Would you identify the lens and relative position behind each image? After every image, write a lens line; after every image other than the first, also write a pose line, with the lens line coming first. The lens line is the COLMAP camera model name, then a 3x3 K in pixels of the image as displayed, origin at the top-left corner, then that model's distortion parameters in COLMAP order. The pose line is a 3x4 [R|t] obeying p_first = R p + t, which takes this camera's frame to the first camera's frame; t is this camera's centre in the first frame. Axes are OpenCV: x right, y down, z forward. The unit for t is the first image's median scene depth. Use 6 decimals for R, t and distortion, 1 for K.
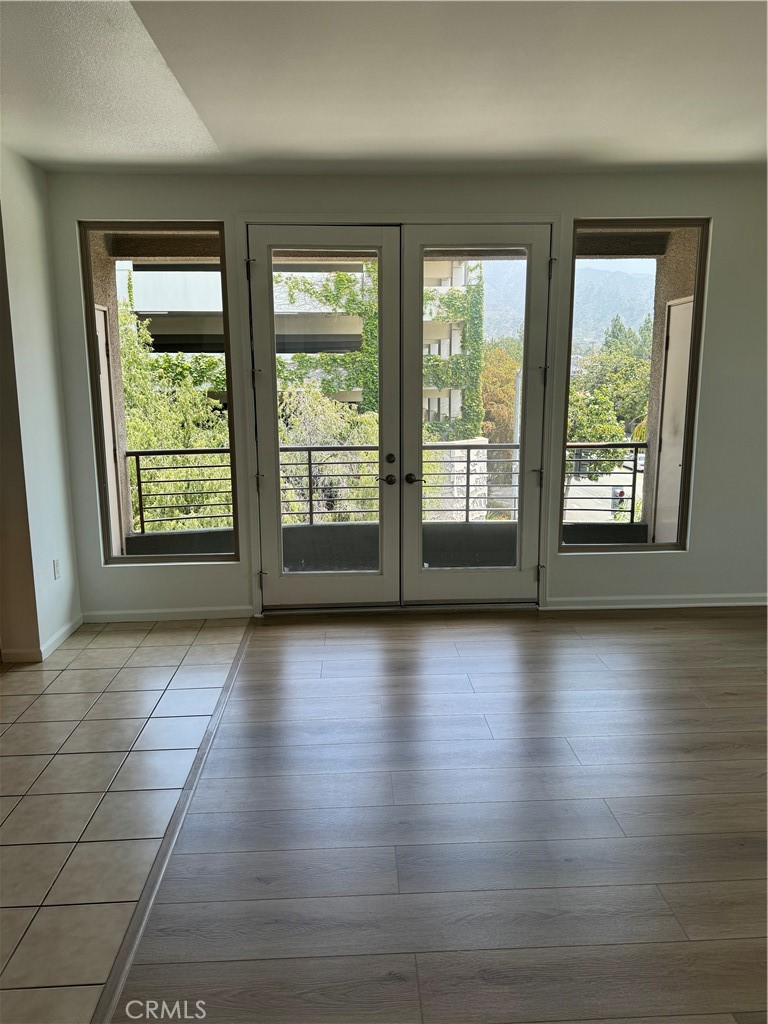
lens RADIAL K [[720.2, 0, 377.4], [0, 720.2, 517.6], [0, 0, 1]] dist [0.075551, -0.099054]
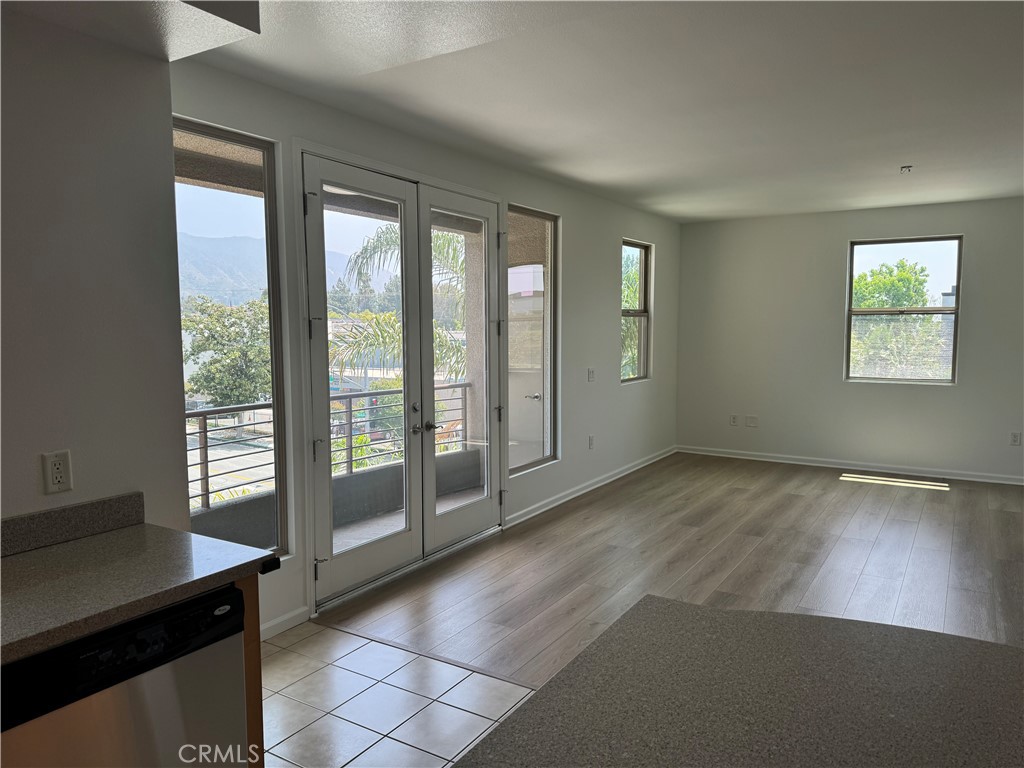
lens RADIAL K [[720.2, 0, 503.0], [0, 720.2, 388.1], [0, 0, 1]] dist [0.075551, -0.099054]
pose [[0.569822, -0.064582, 0.819227, -0.747780], [0.153442, 0.987736, -0.028862, -0.064895], [-0.807316, 0.142150, 0.572743, 0.347106]]
